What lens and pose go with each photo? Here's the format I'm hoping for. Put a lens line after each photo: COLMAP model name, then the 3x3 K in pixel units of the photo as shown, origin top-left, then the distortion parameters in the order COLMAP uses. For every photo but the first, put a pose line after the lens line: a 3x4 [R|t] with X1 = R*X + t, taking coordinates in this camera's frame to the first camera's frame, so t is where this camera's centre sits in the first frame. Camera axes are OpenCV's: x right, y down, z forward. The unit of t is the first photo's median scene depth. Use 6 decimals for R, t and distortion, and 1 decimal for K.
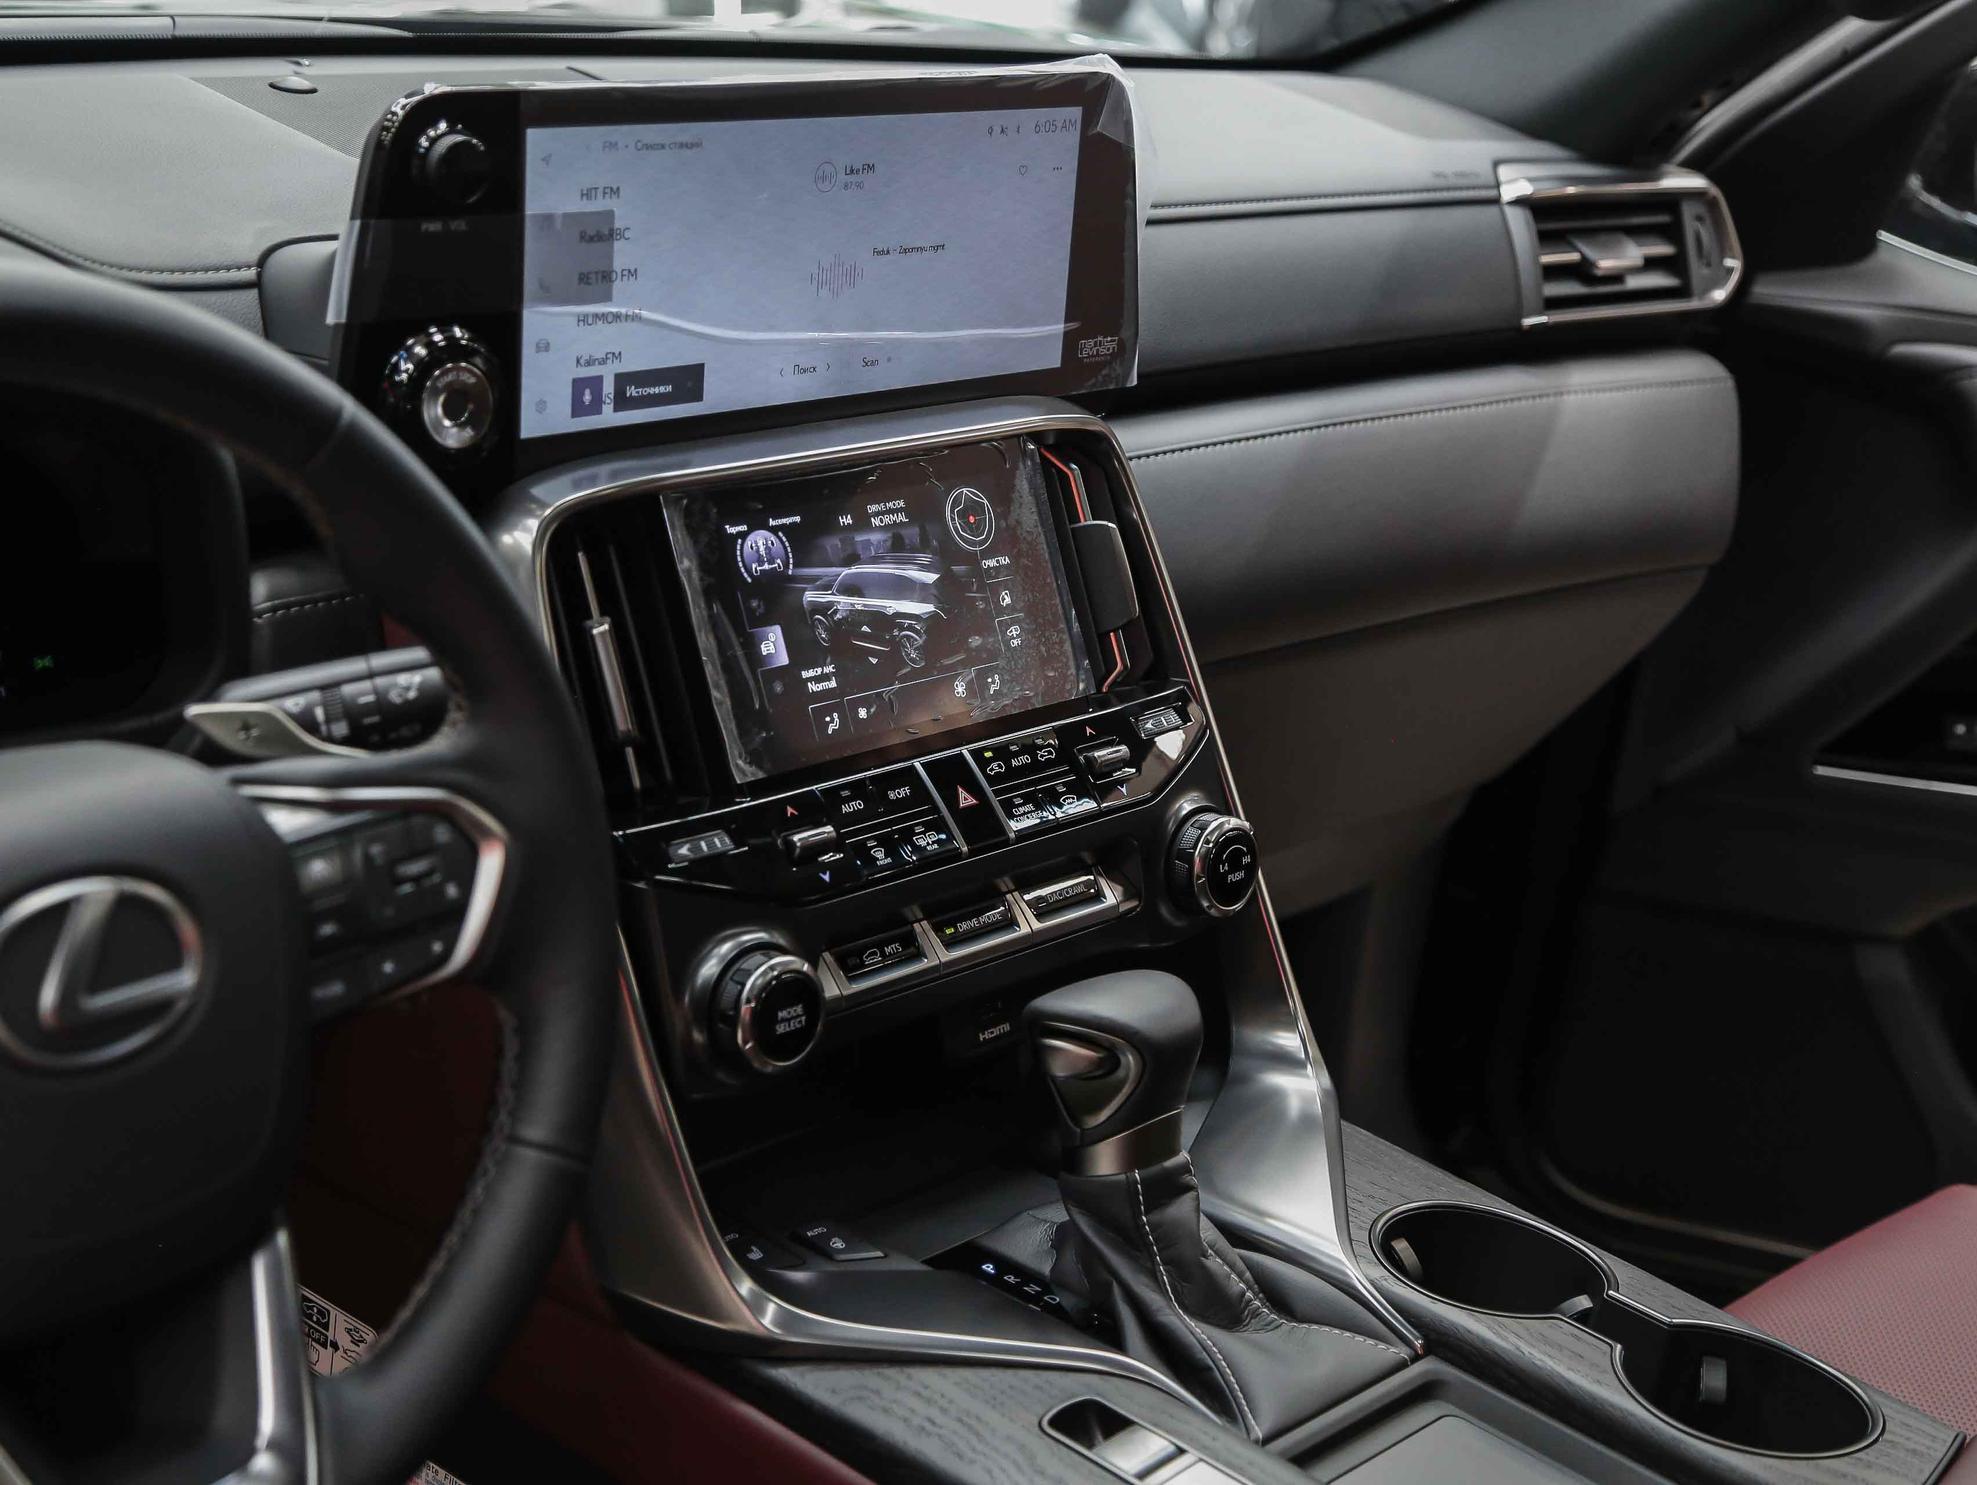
lens RADIAL K [[2913.3, 0, 988.5], [0, 2913.3, 742.5], [0, 0, 1]] dist [0.090155, 0.099204]
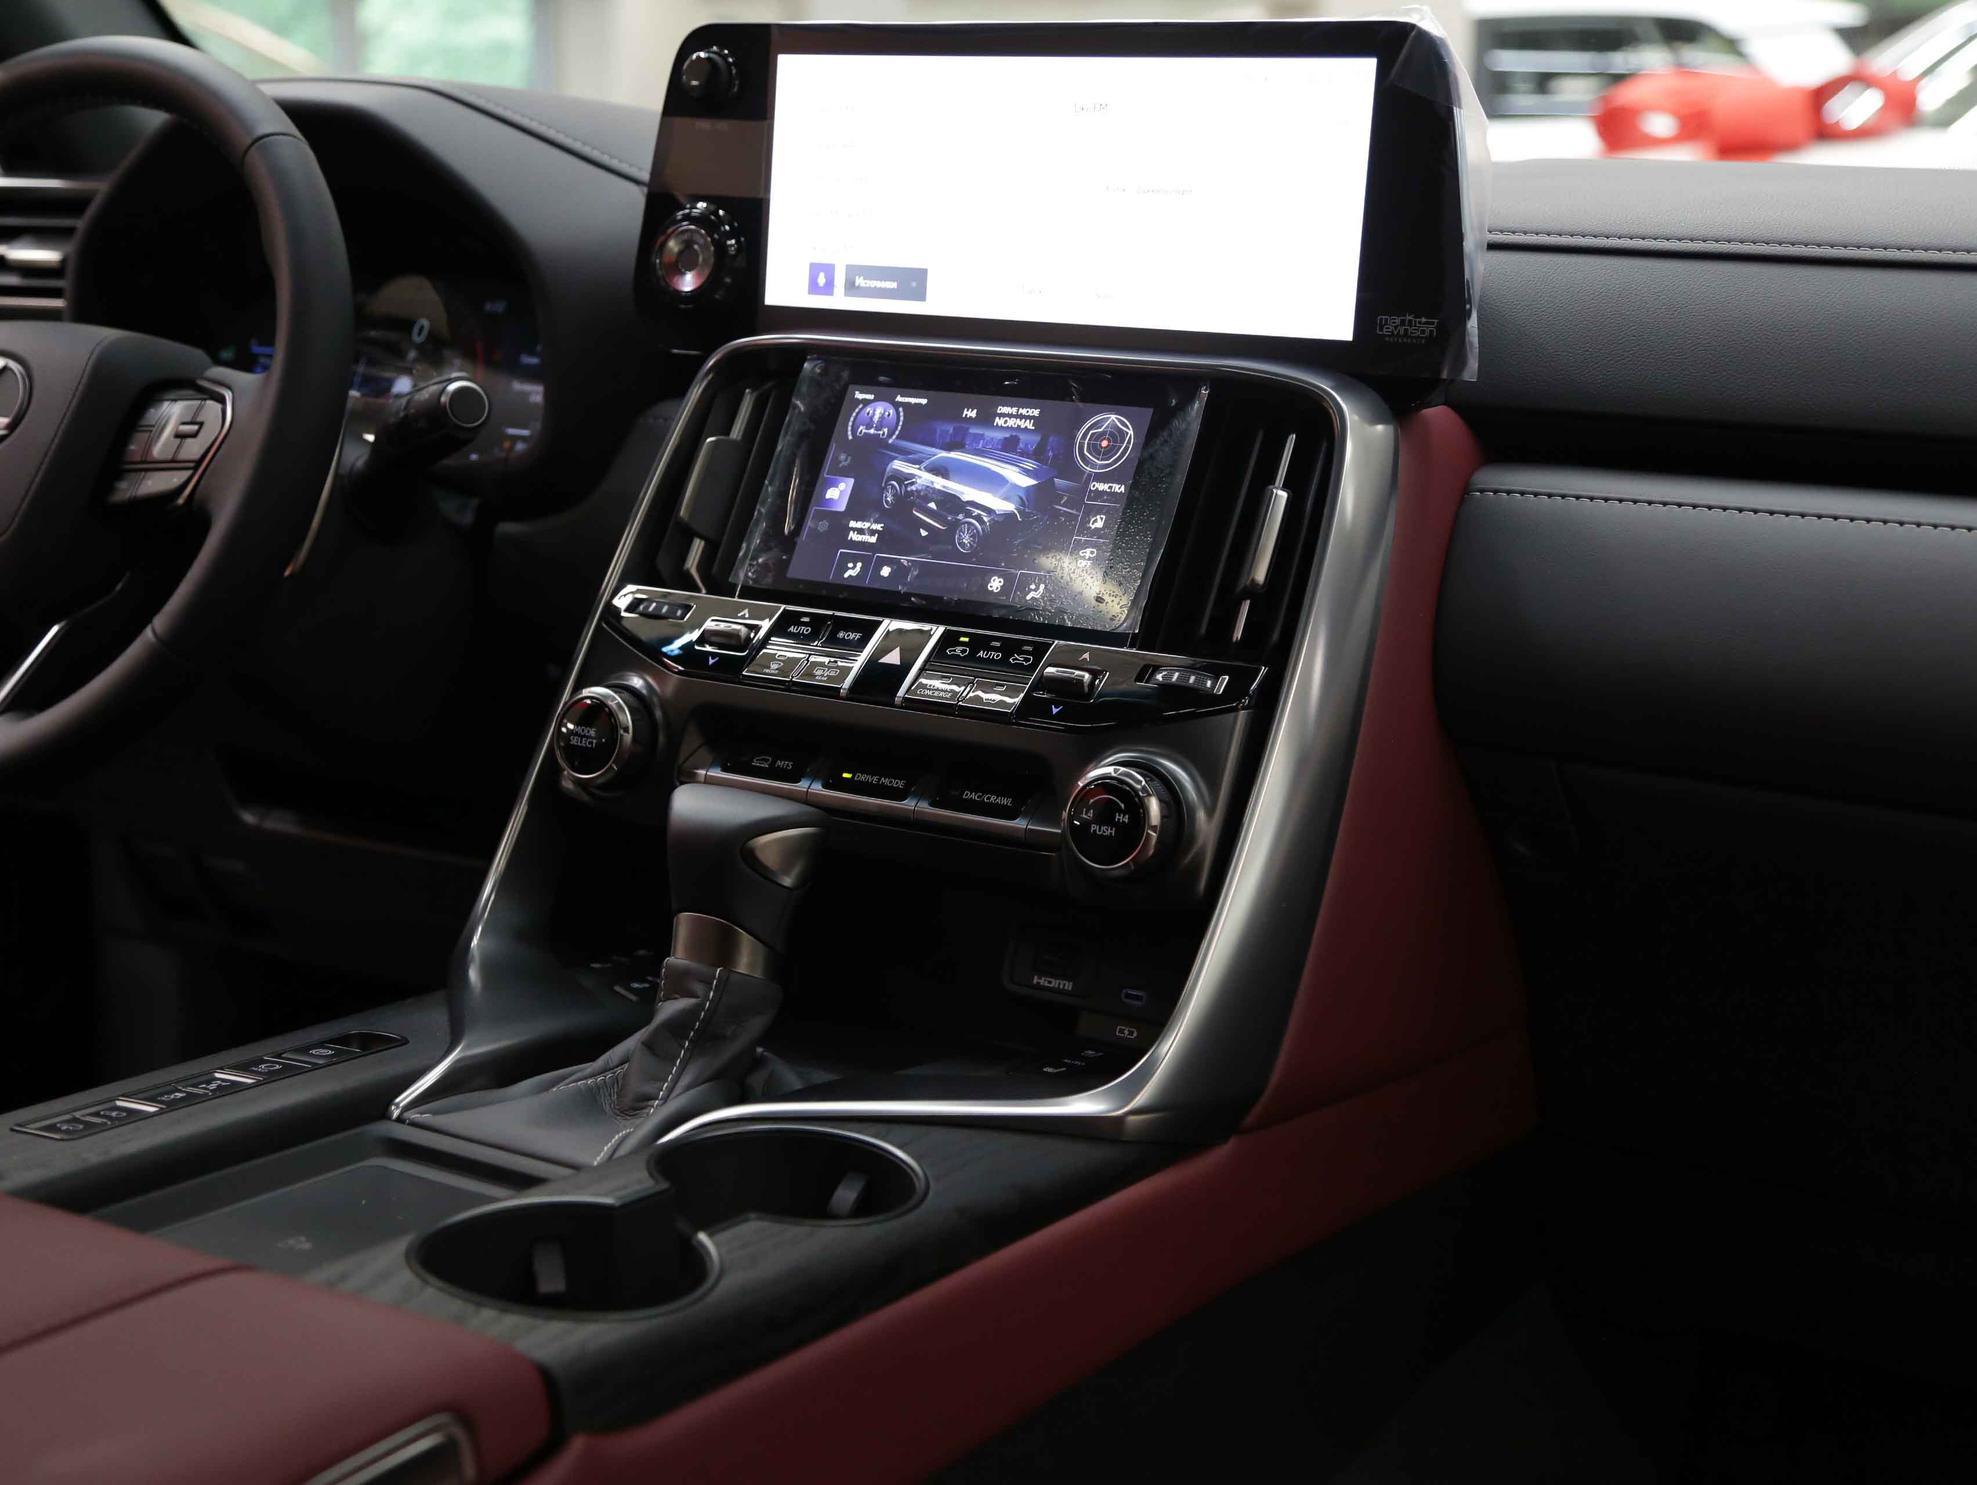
lens RADIAL K [[2913.3, 0, 988.5], [0, 2913.3, 742.5], [0, 0, 1]] dist [0.090155, 0.099204]
pose [[0.195037, 0.073081, -0.978069, 1.021295], [-0.356726, 0.934208, -0.001331, 0.036876], [0.913623, 0.349162, 0.208275, 0.826176]]
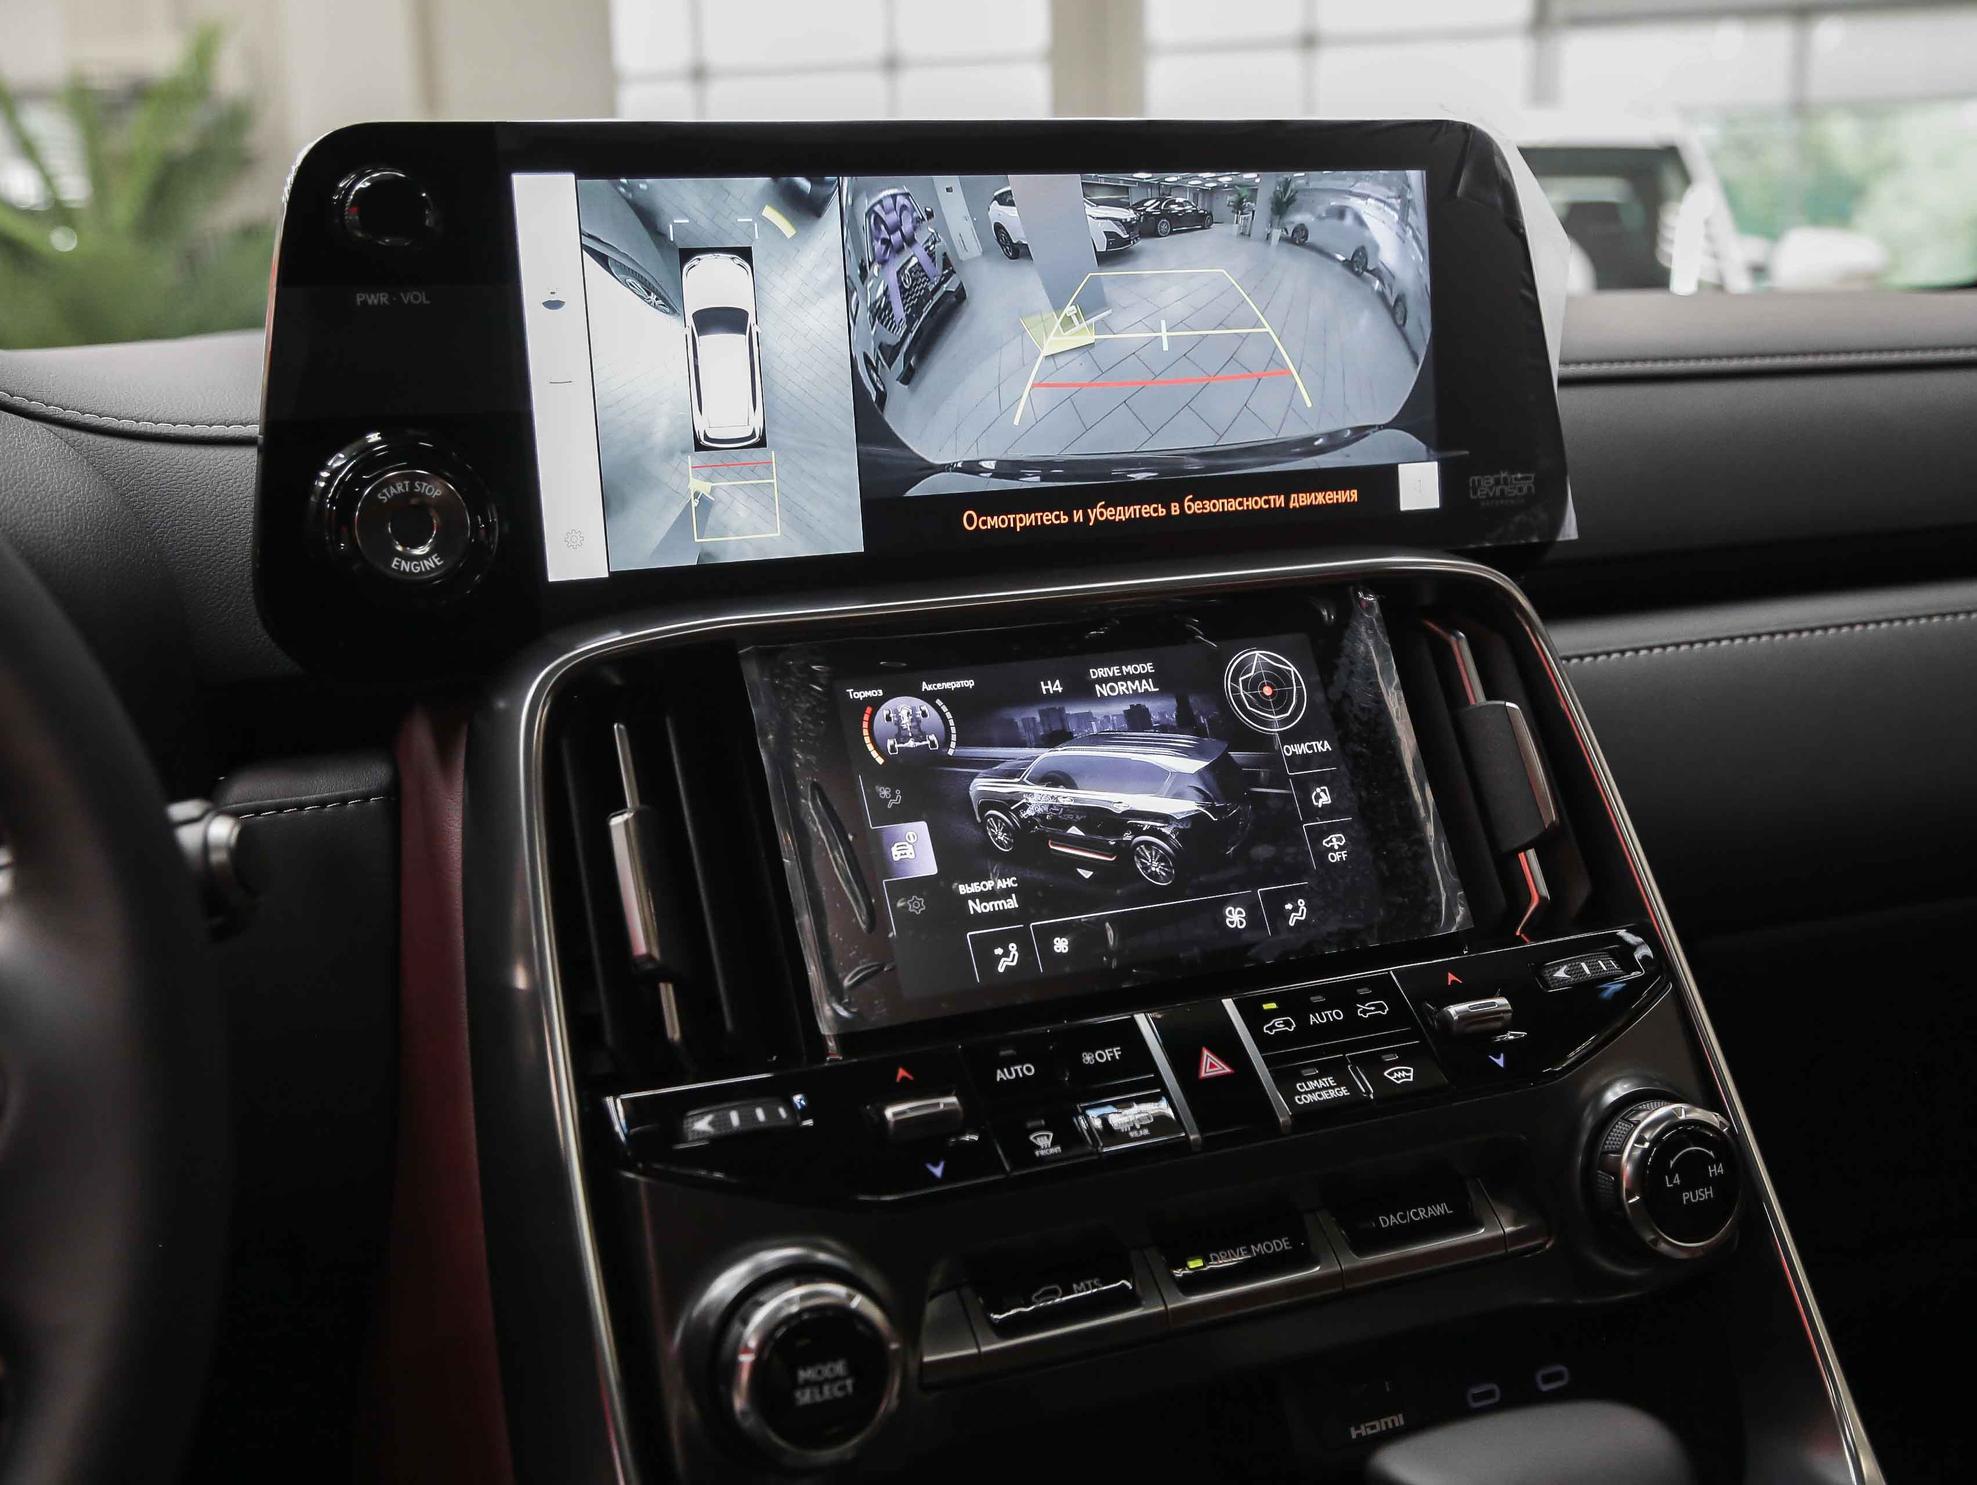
lens RADIAL K [[2220.2, 0, 988.5], [0, 2220.2, 742.5], [0, 0, 1]] dist [-0.003620, 0.008323]
pose [[0.905862, -0.085180, -0.414921, 0.167570], [0.000445, 0.979762, -0.200167, 0.049279], [0.423574, 0.181139, 0.887566, 0.501873]]
